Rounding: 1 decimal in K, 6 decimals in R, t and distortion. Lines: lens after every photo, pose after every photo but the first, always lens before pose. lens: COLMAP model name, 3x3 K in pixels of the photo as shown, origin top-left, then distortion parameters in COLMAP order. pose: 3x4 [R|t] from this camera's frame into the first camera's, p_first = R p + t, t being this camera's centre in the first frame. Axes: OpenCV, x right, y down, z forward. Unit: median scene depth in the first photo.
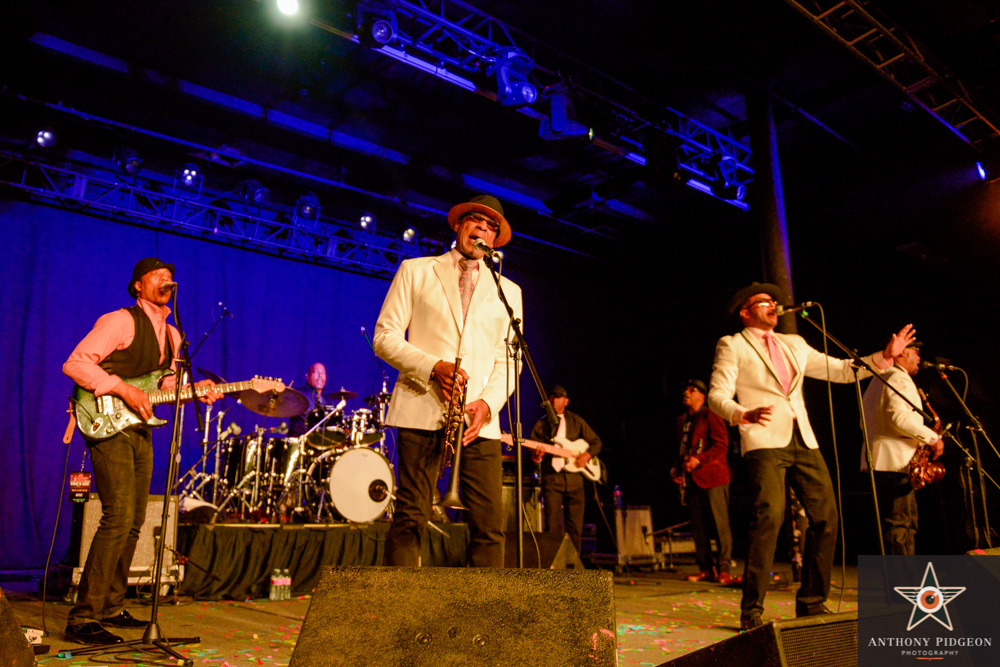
lens RADIAL K [[699.0, 0, 485.2], [0, 699.0, 328.9], [0, 0, 1]] dist [-0.060253, -0.002111]
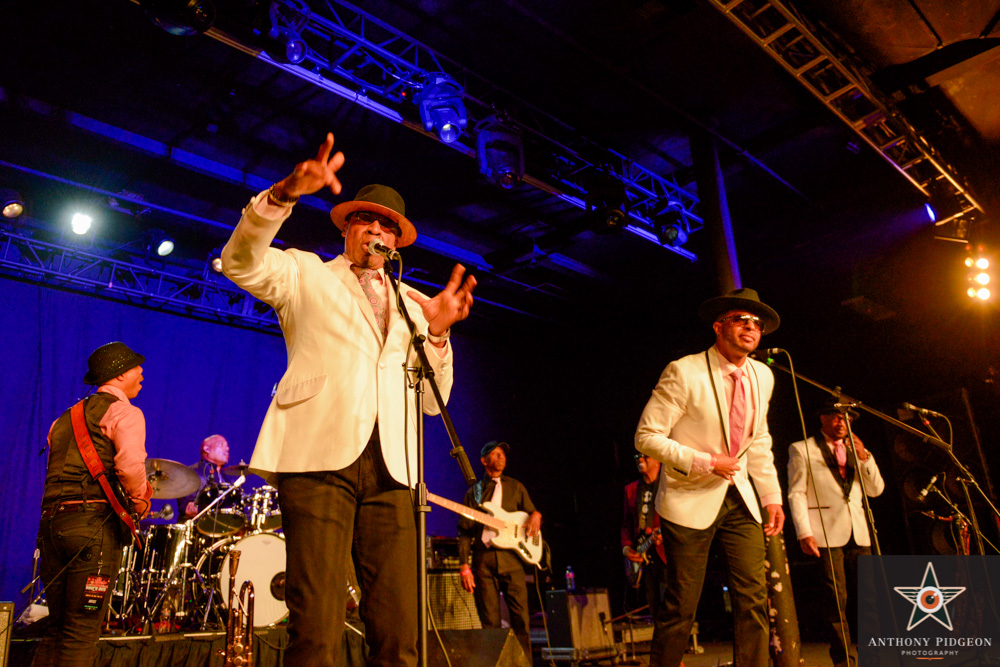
lens RADIAL K [[701.0, 0, 516.6], [0, 701.0, 308.7], [0, 0, 1]] dist [-0.056267, 0.000335]
pose [[0.992841, -0.006118, 0.119285, 0.024543], [0.022481, 0.990410, -0.136320, 0.024684], [-0.117307, 0.138026, 0.983457, 0.117615]]
